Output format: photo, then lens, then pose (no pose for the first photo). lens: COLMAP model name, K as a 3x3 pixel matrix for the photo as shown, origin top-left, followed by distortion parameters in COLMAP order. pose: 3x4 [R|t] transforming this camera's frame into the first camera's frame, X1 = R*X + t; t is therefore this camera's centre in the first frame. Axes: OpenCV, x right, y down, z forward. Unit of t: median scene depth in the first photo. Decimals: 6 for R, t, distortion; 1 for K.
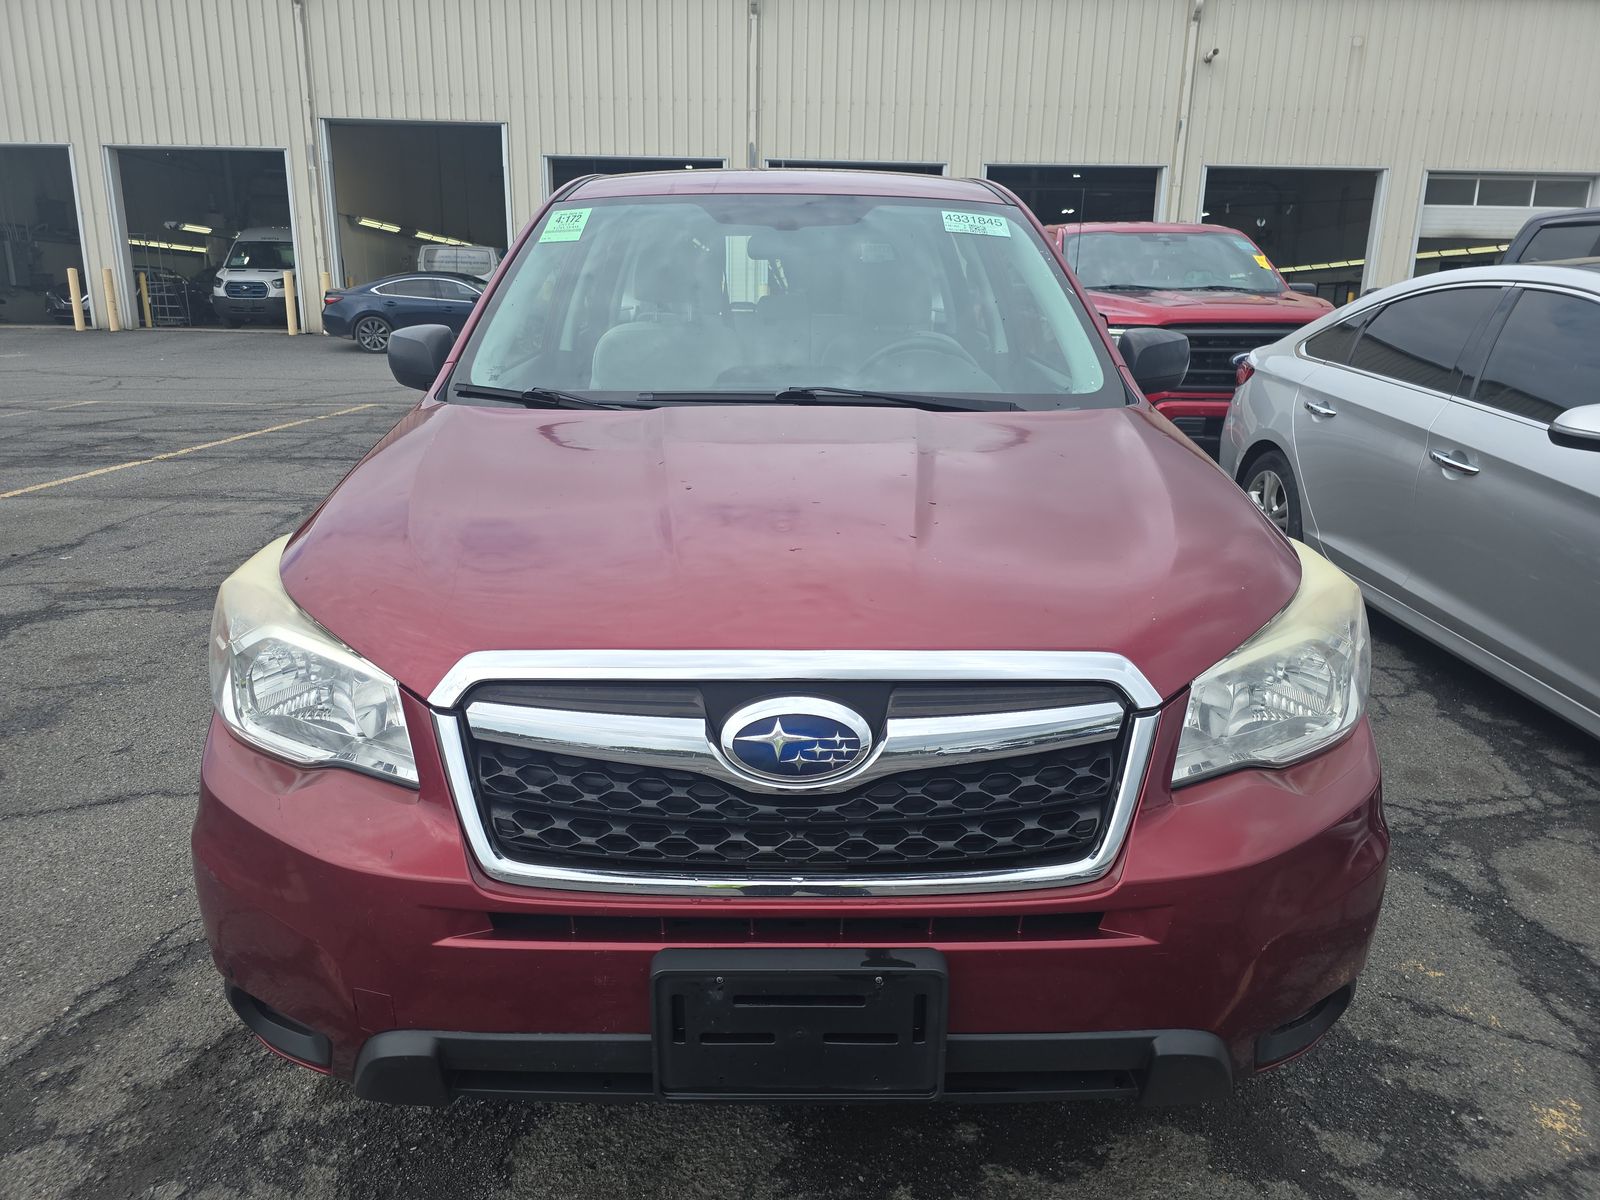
lens RADIAL K [[1080.9, 0, 790.3], [0, 1080.9, 598.9], [0, 0, 1]] dist [0.062153, -0.063095]
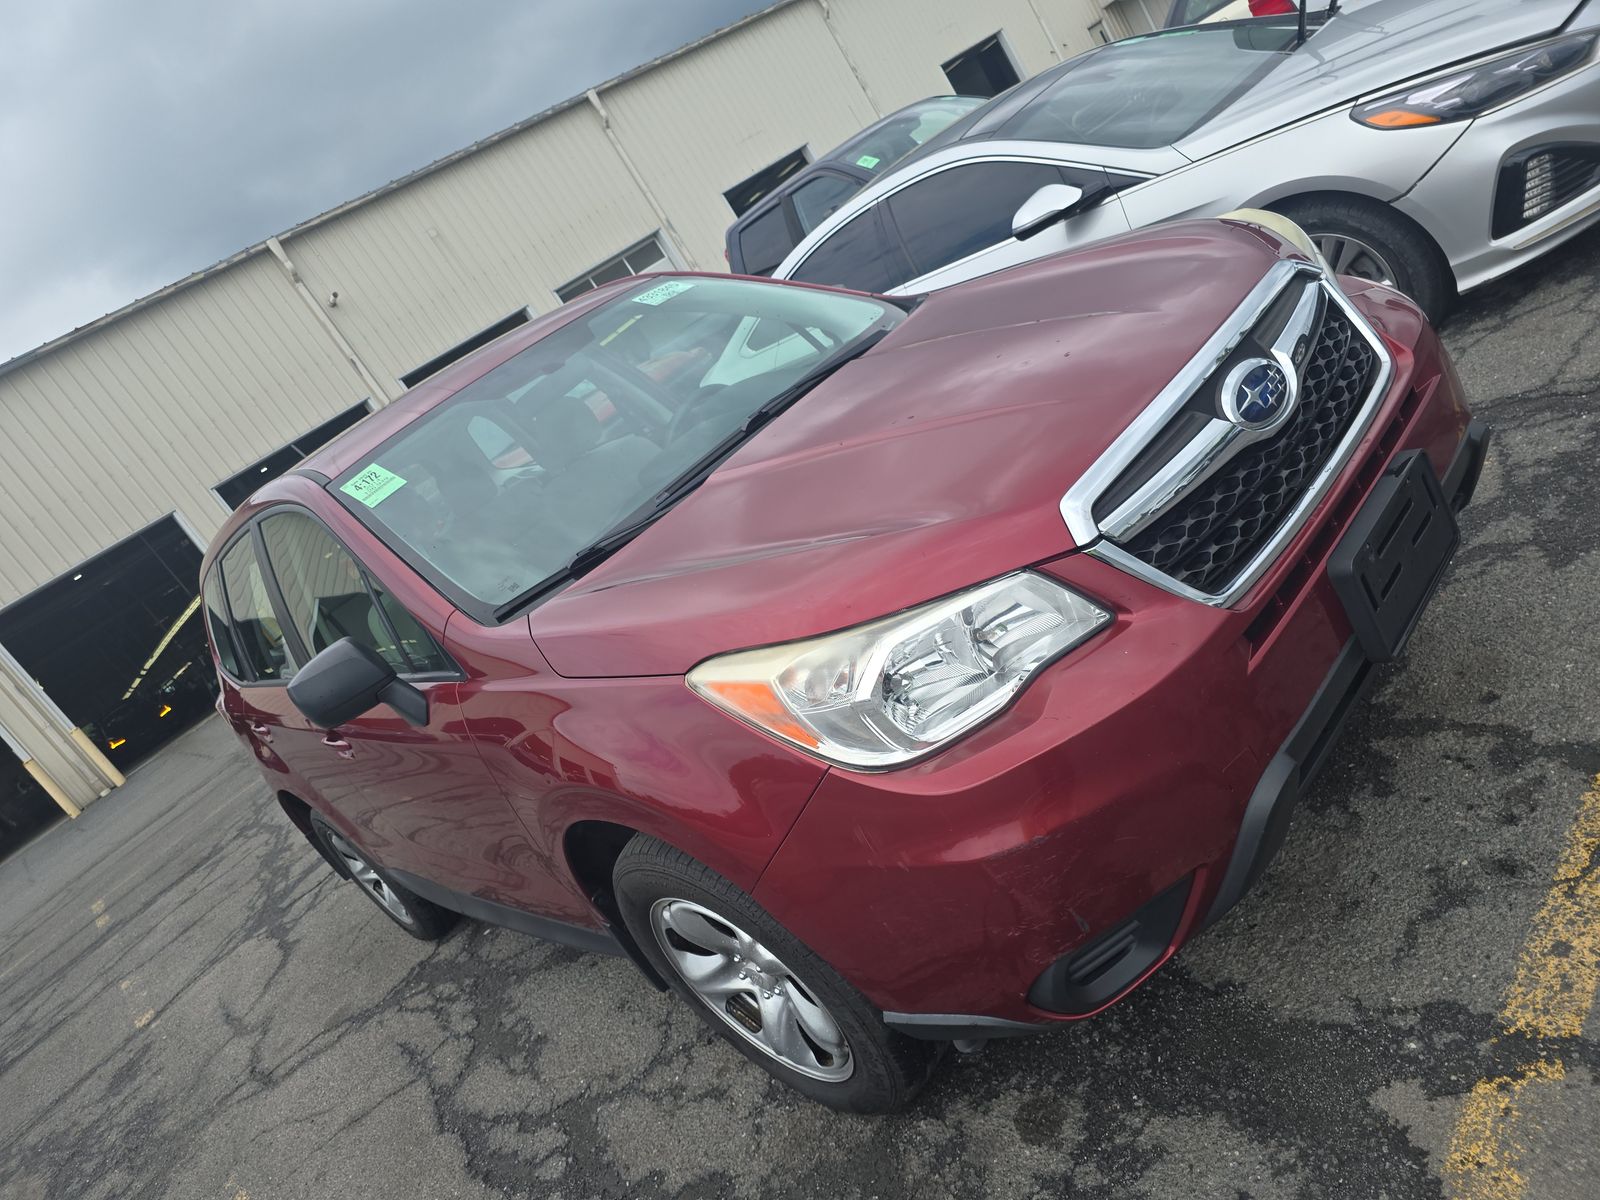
lens RADIAL K [[1080.9, 0, 790.3], [0, 1080.9, 598.9], [0, 0, 1]] dist [0.062153, -0.063095]
pose [[0.622937, -0.593069, 0.510117, -1.125340], [0.679016, 0.733735, 0.023861, -0.096817], [-0.388442, 0.331514, 0.859774, 0.157413]]
